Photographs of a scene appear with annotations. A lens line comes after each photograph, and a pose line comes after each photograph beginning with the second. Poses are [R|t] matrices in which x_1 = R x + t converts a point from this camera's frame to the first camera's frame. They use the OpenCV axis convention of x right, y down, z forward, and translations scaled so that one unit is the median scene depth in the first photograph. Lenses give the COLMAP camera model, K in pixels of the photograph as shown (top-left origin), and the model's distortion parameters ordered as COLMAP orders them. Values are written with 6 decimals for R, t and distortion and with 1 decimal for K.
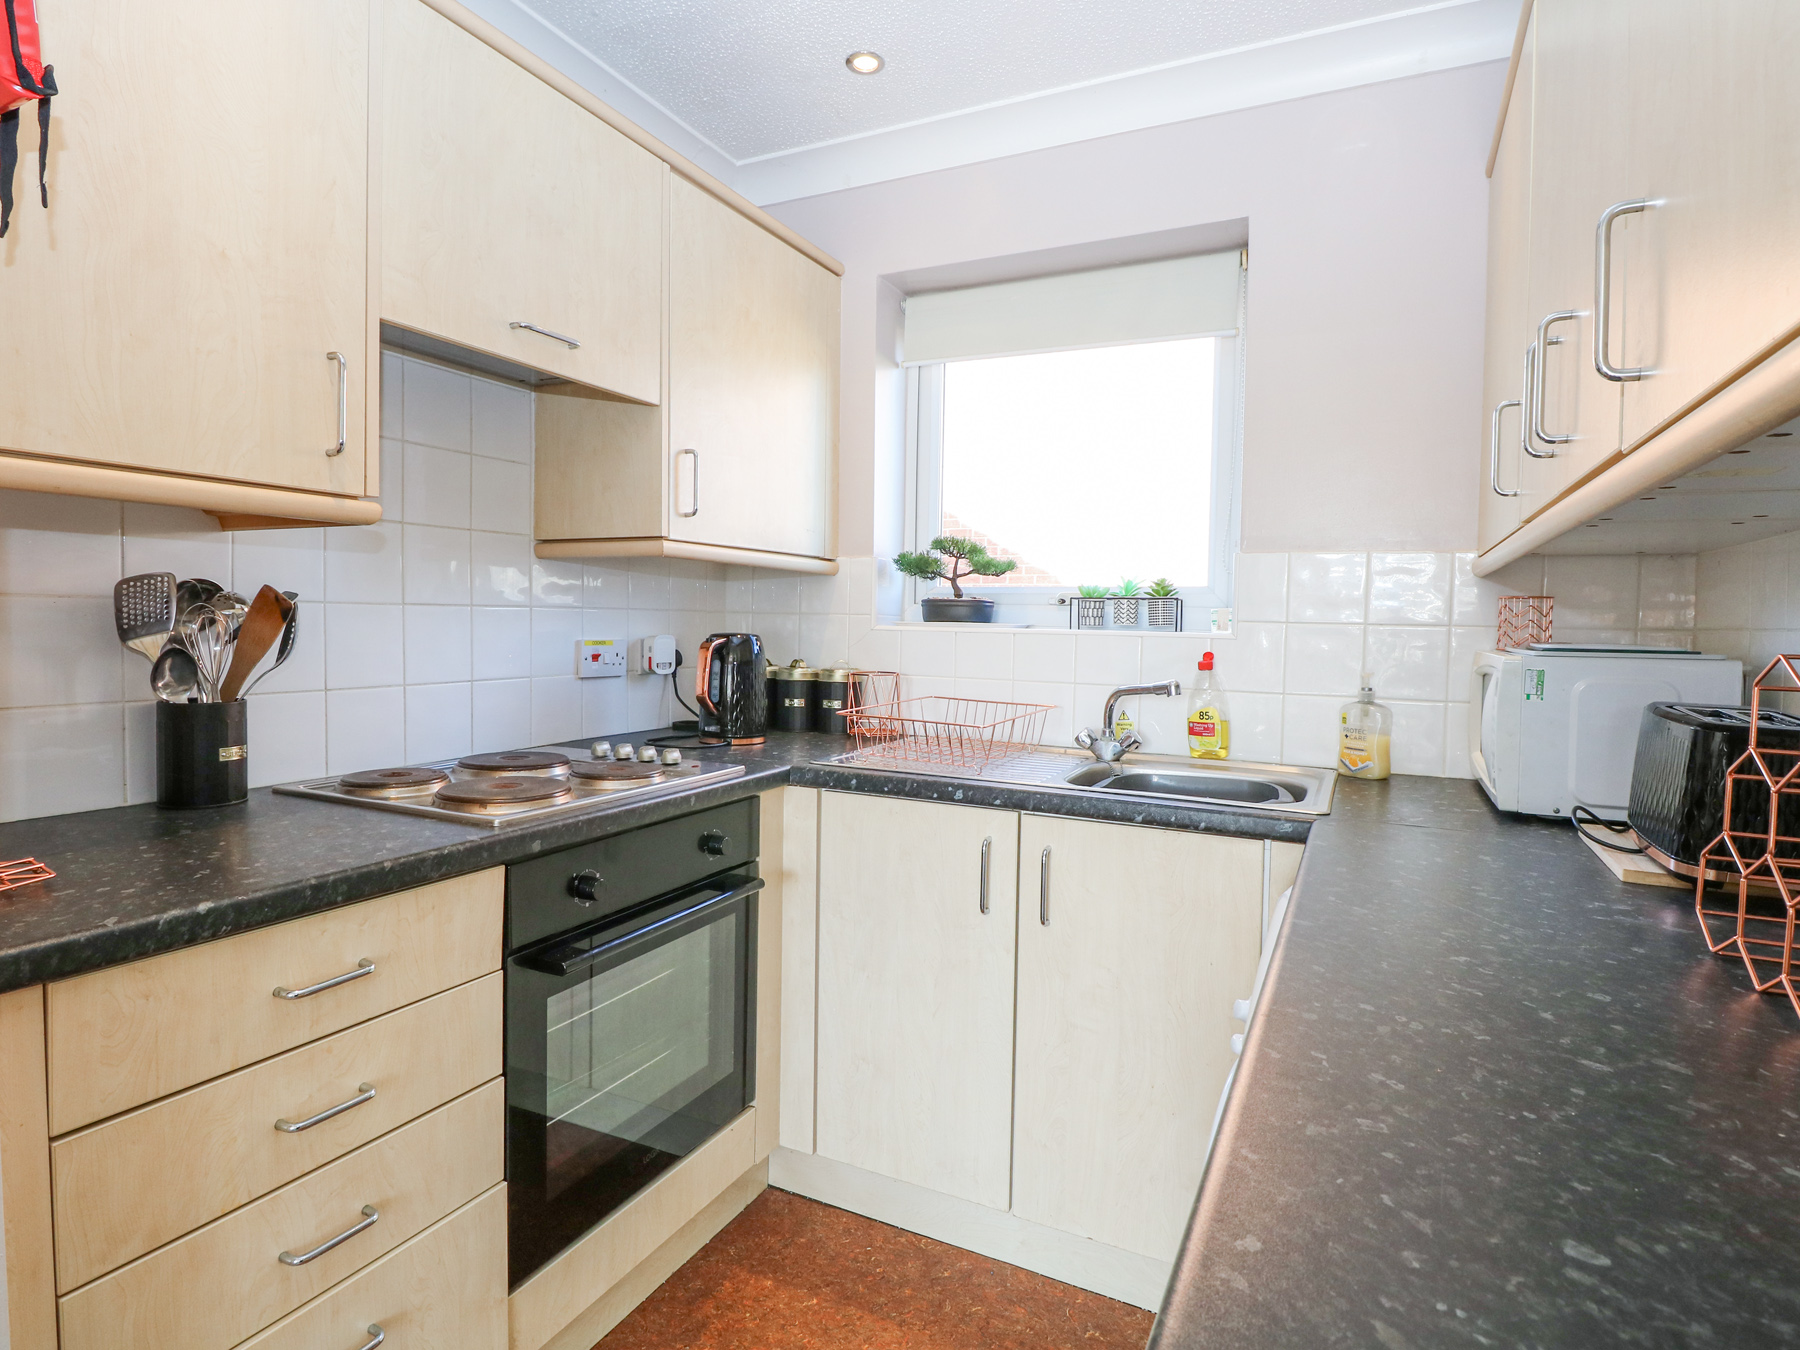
lens RADIAL K [[961.2, 0, 885.9], [0, 961.2, 656.5], [0, 0, 1]] dist [0.005682, -0.017442]
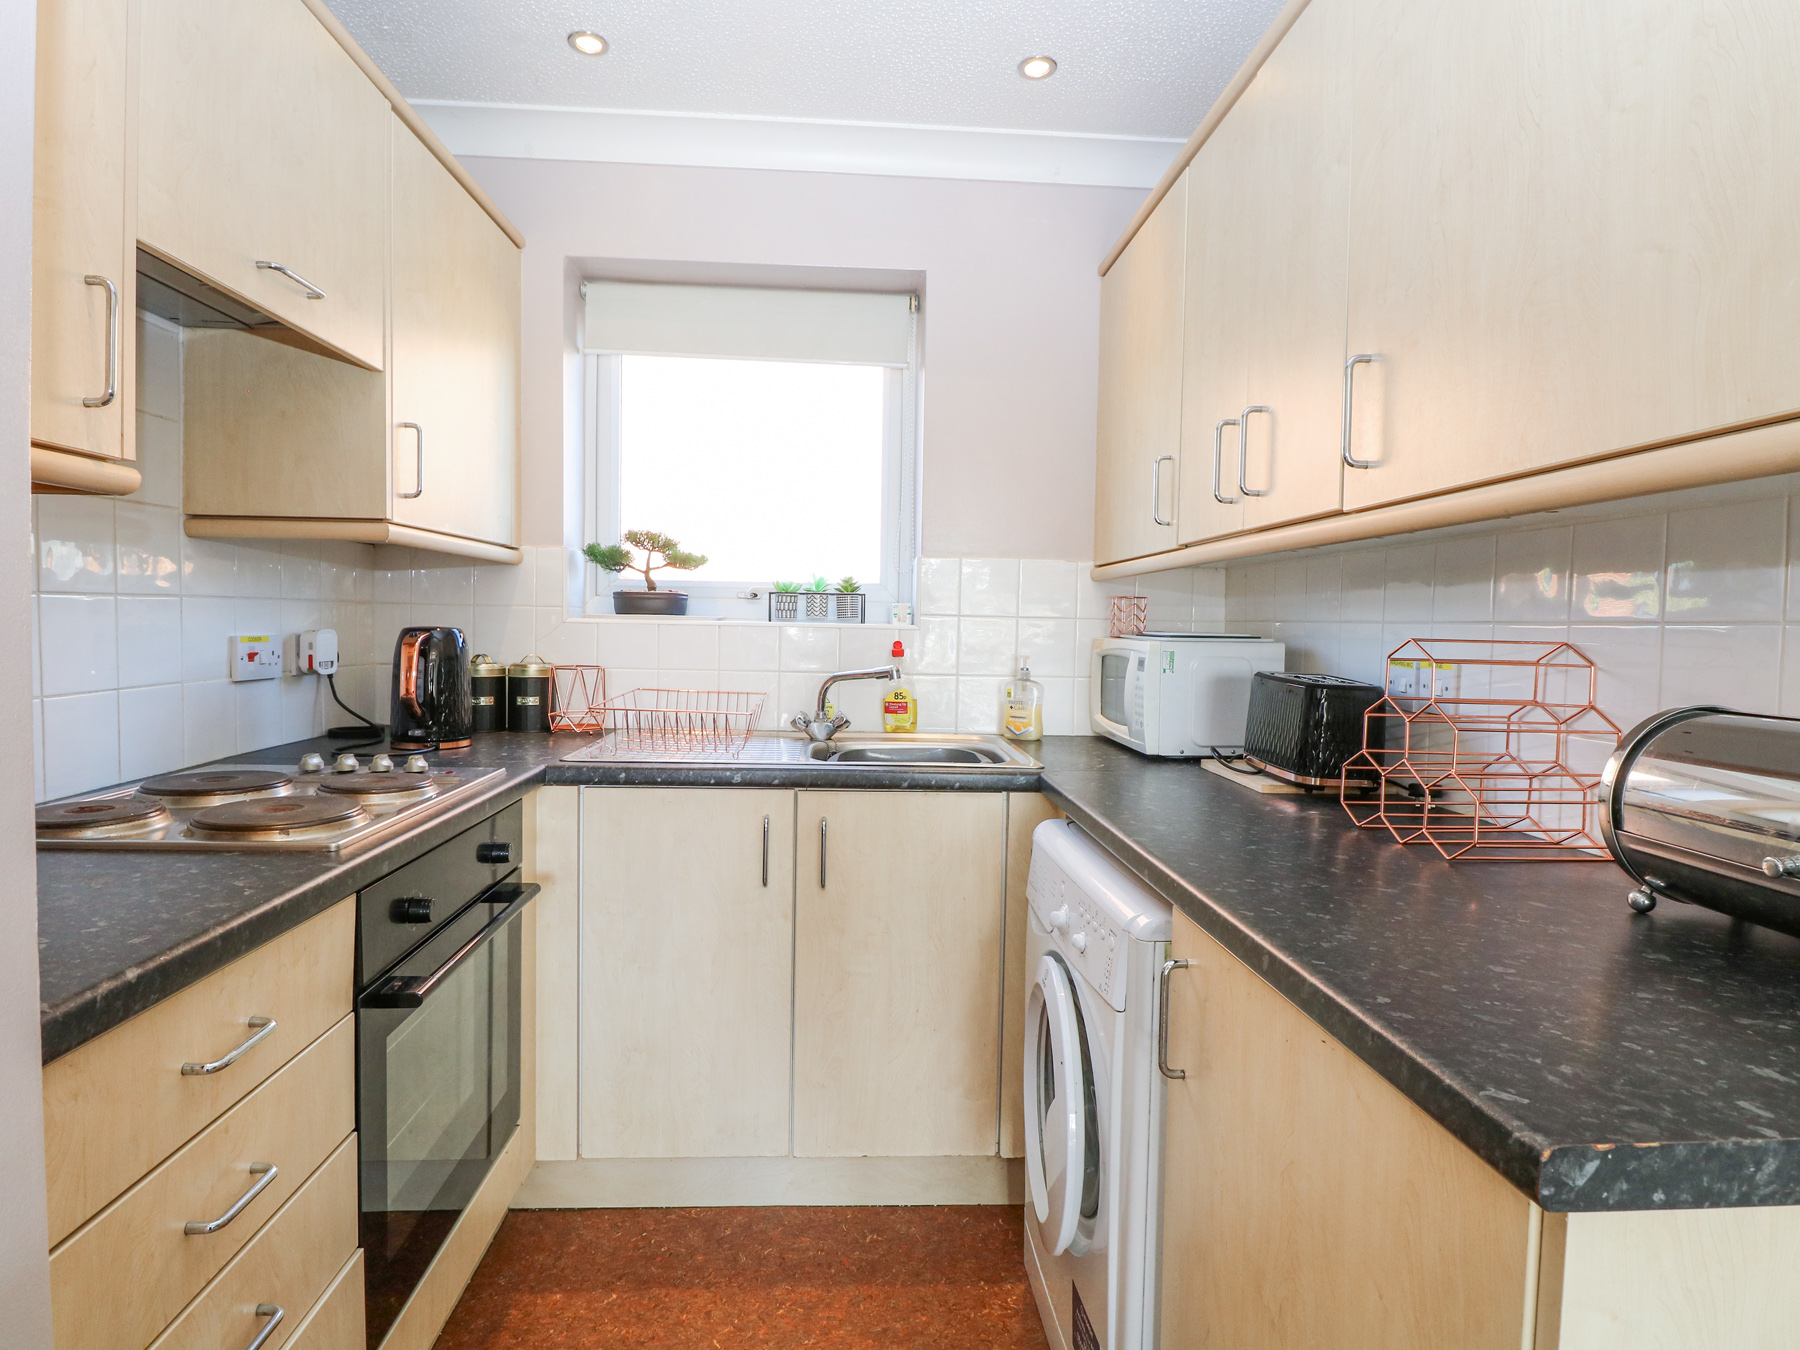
lens RADIAL K [[961.2, 0, 885.9], [0, 961.2, 656.5], [0, 0, 1]] dist [0.005682, -0.017442]
pose [[0.870950, -0.020287, 0.490953, -0.248130], [0.015047, 0.999780, 0.014619, -0.003362], [-0.491142, -0.005344, 0.871063, -0.003618]]
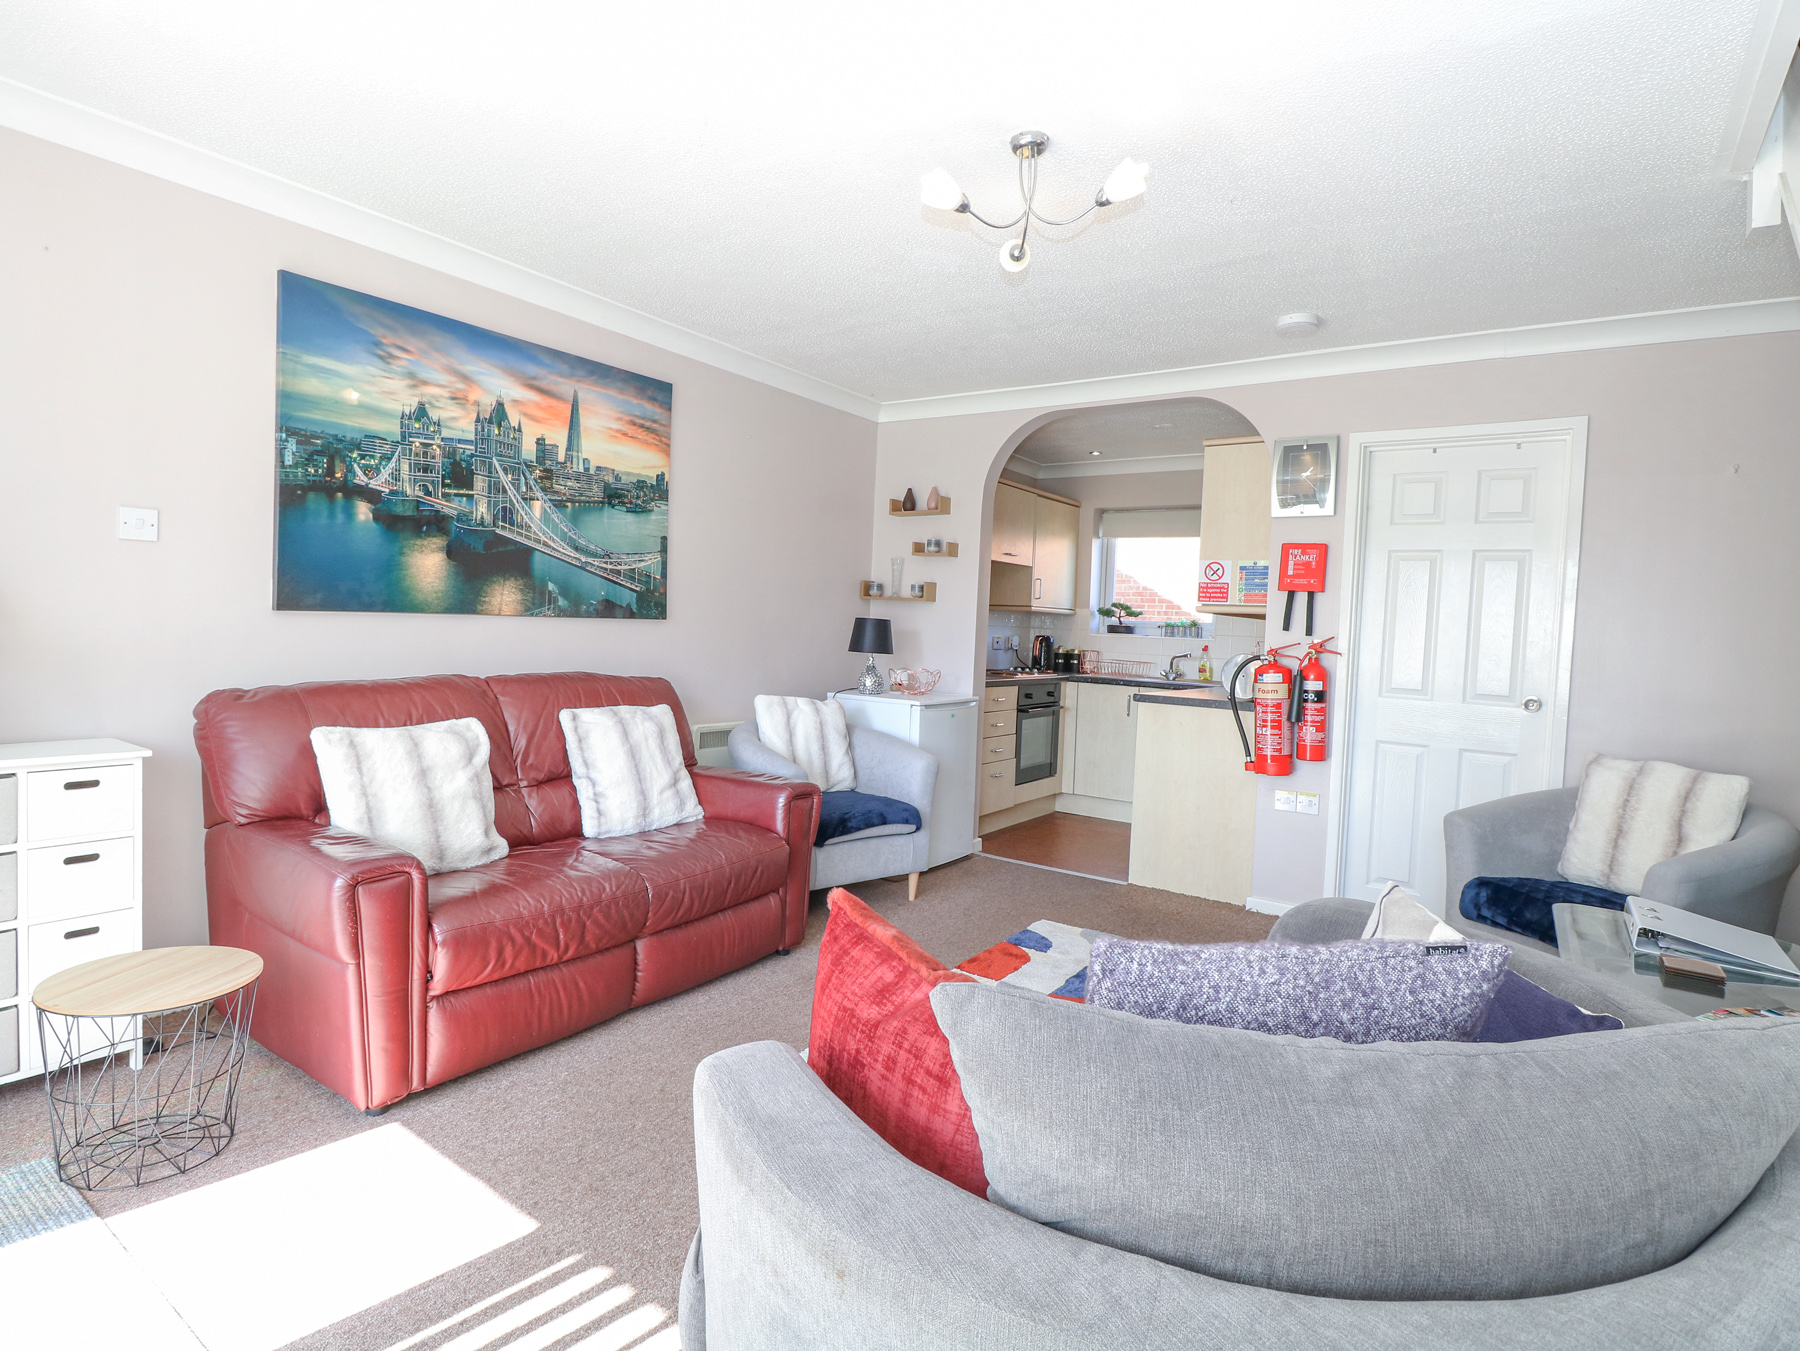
lens RADIAL K [[961.2, 0, 885.9], [0, 961.2, 657.0], [0, 0, 1]] dist [0.005682, -0.017442]
pose [[0.988951, 0.026710, -0.145816, -0.221476], [-0.027665, 0.999607, -0.004530, 0.074326], [0.145638, 0.008514, 0.989301, -2.162314]]
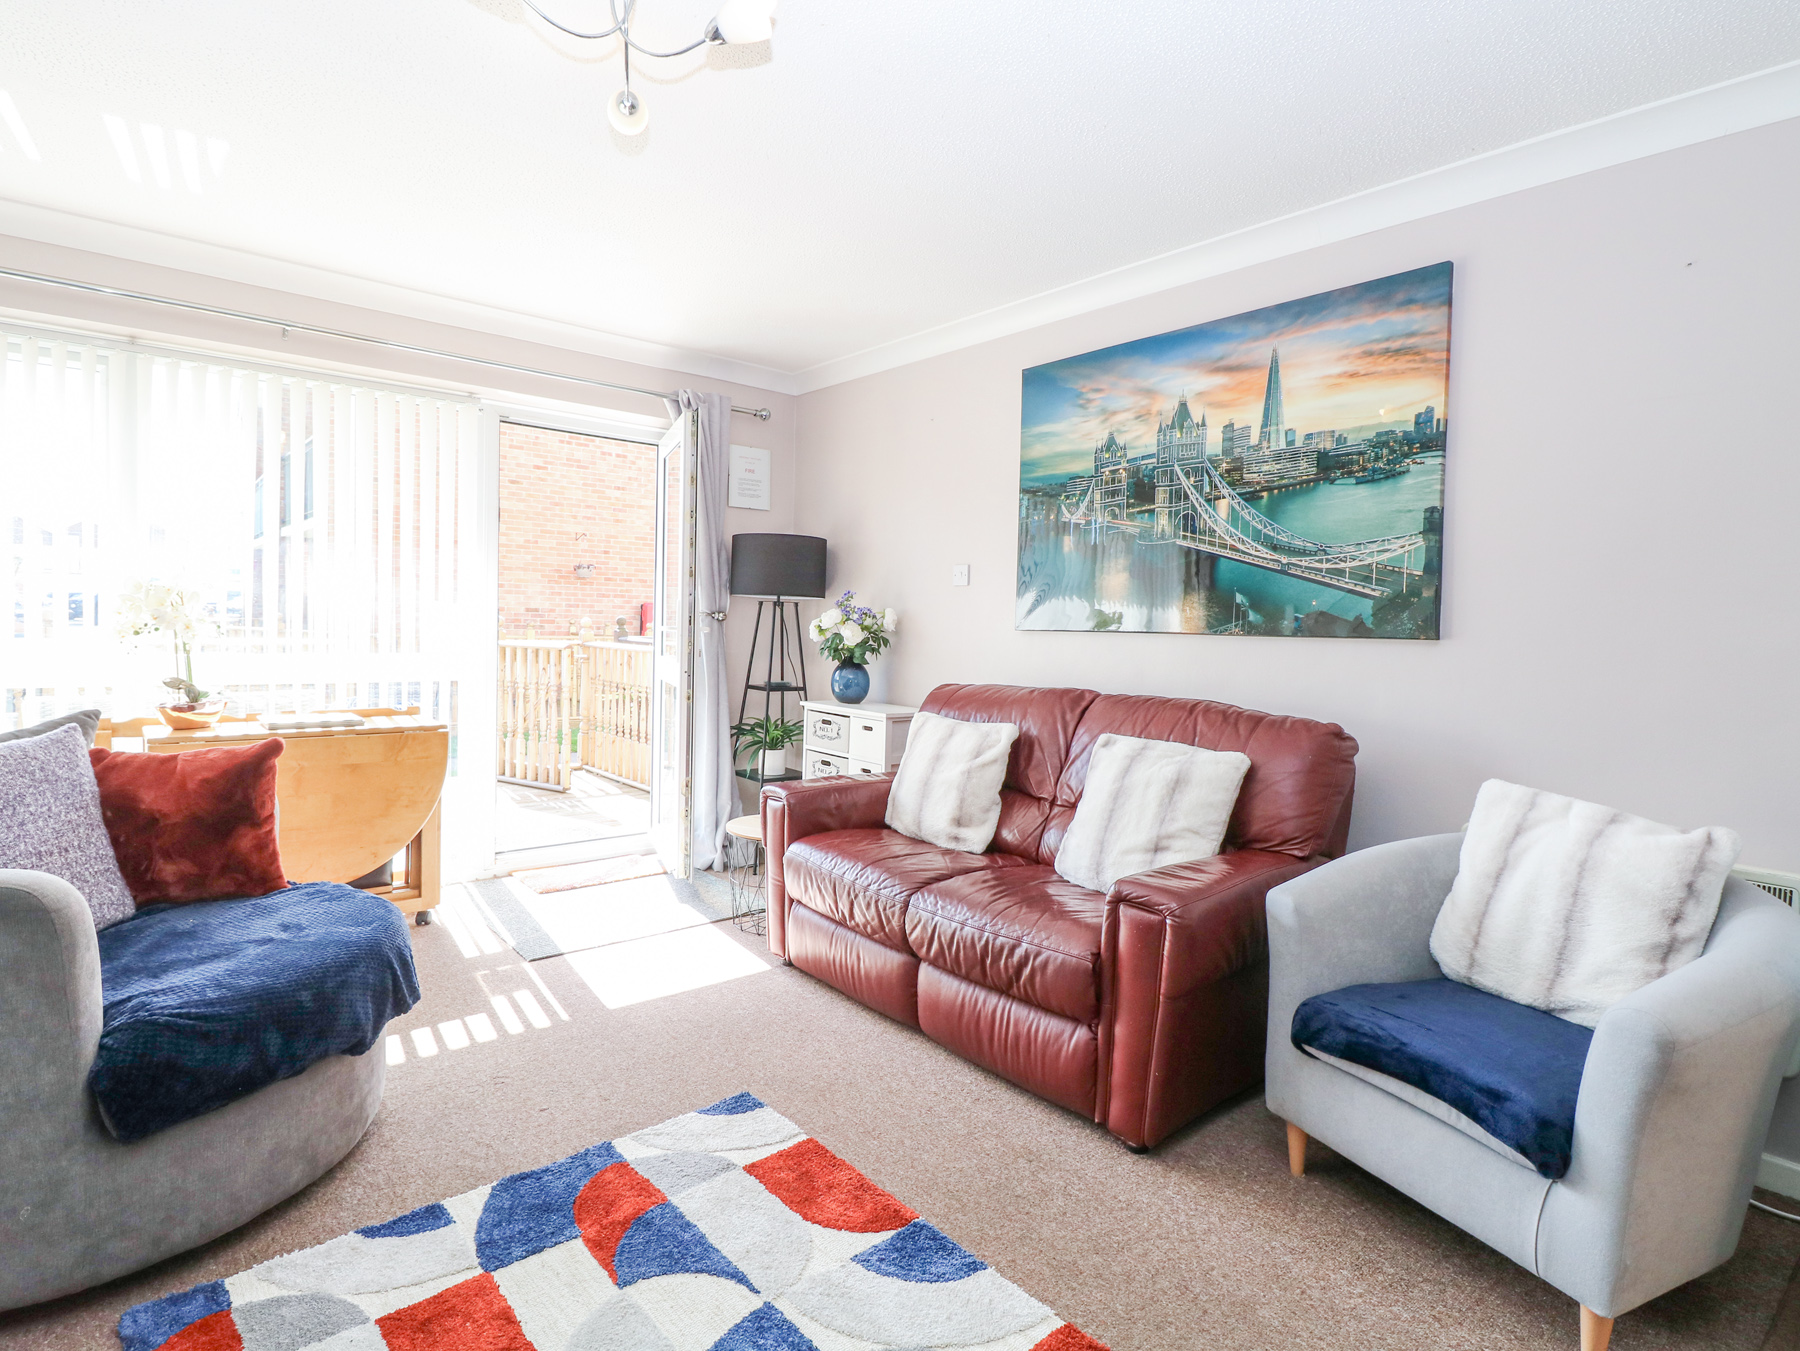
lens RADIAL K [[930.7, 0, 897.8], [0, 930.7, 666.2], [0, 0, 1]] dist [0.004360, -0.015195]
pose [[-0.392911, 0.016032, -0.919437, 0.427107], [-0.069914, 0.996433, 0.047252, 0.025462], [0.916915, 0.082848, -0.390388, -0.390440]]
